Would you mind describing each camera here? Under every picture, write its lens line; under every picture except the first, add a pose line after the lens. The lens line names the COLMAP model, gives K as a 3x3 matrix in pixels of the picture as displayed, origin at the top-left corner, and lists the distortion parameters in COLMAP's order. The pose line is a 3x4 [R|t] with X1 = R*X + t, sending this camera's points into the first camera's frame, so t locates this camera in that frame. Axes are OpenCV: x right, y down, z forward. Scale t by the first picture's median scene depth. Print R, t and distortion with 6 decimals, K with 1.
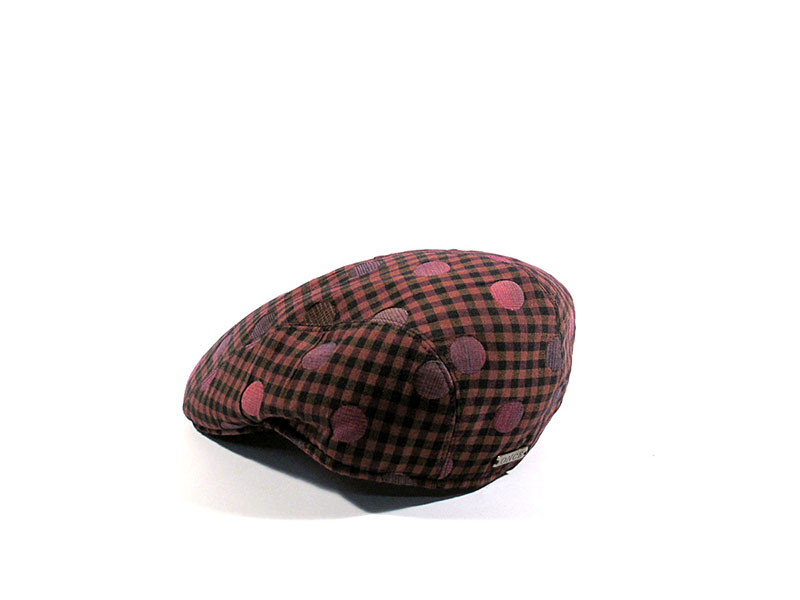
lens RADIAL K [[1086.1, 0, 381.0], [0, 1086.1, 299.9], [0, 0, 1]] dist [-0.178779, -0.007206]
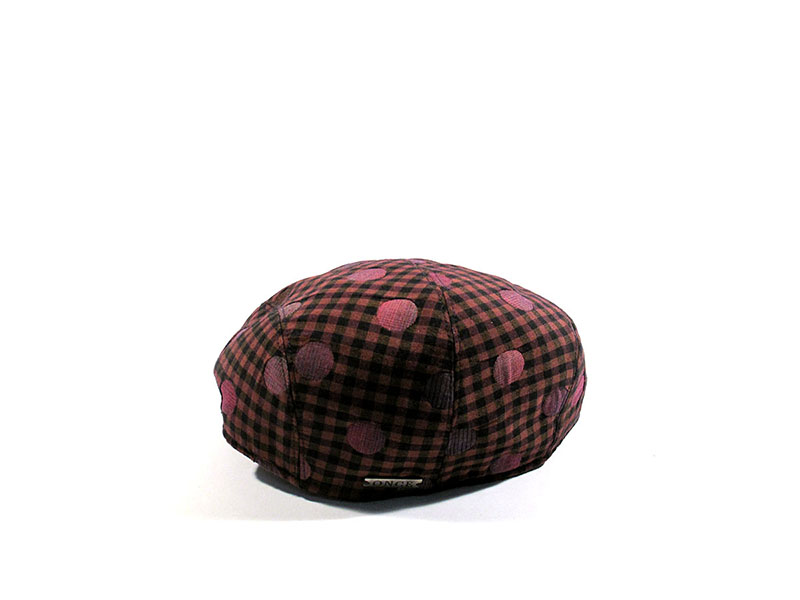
lens RADIAL K [[1086.1, 0, 381.0], [0, 1086.1, 299.9], [0, 0, 1]] dist [-0.178779, -0.007206]
pose [[0.739334, 0.198929, -0.643283, 0.737642], [-0.198480, 0.977300, 0.074104, -0.087155], [0.643422, 0.072891, 0.762034, 0.278045]]
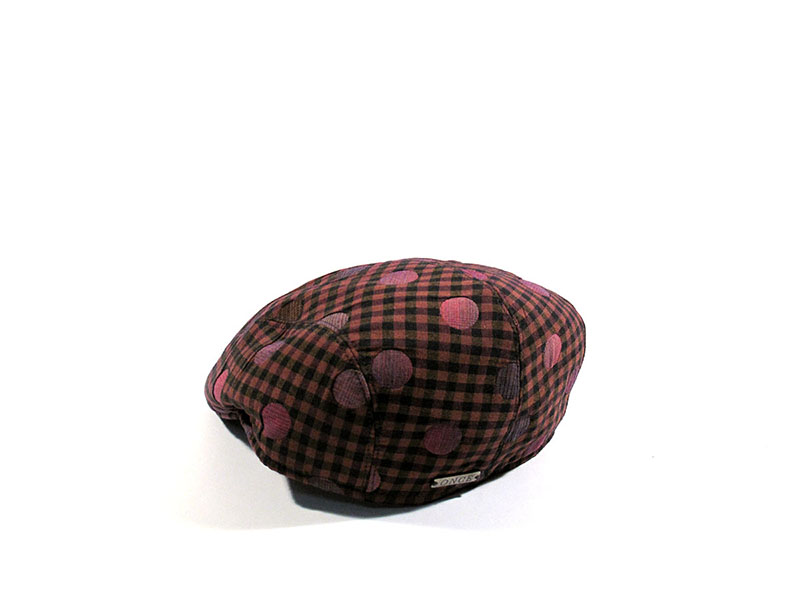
lens RADIAL K [[1086.1, 0, 381.0], [0, 1086.1, 299.9], [0, 0, 1]] dist [-0.178779, -0.007206]
pose [[0.941961, 0.107491, -0.318049, 0.367620], [-0.107483, 0.994051, 0.017629, -0.026177], [0.318052, 0.017579, 0.947910, 0.072820]]
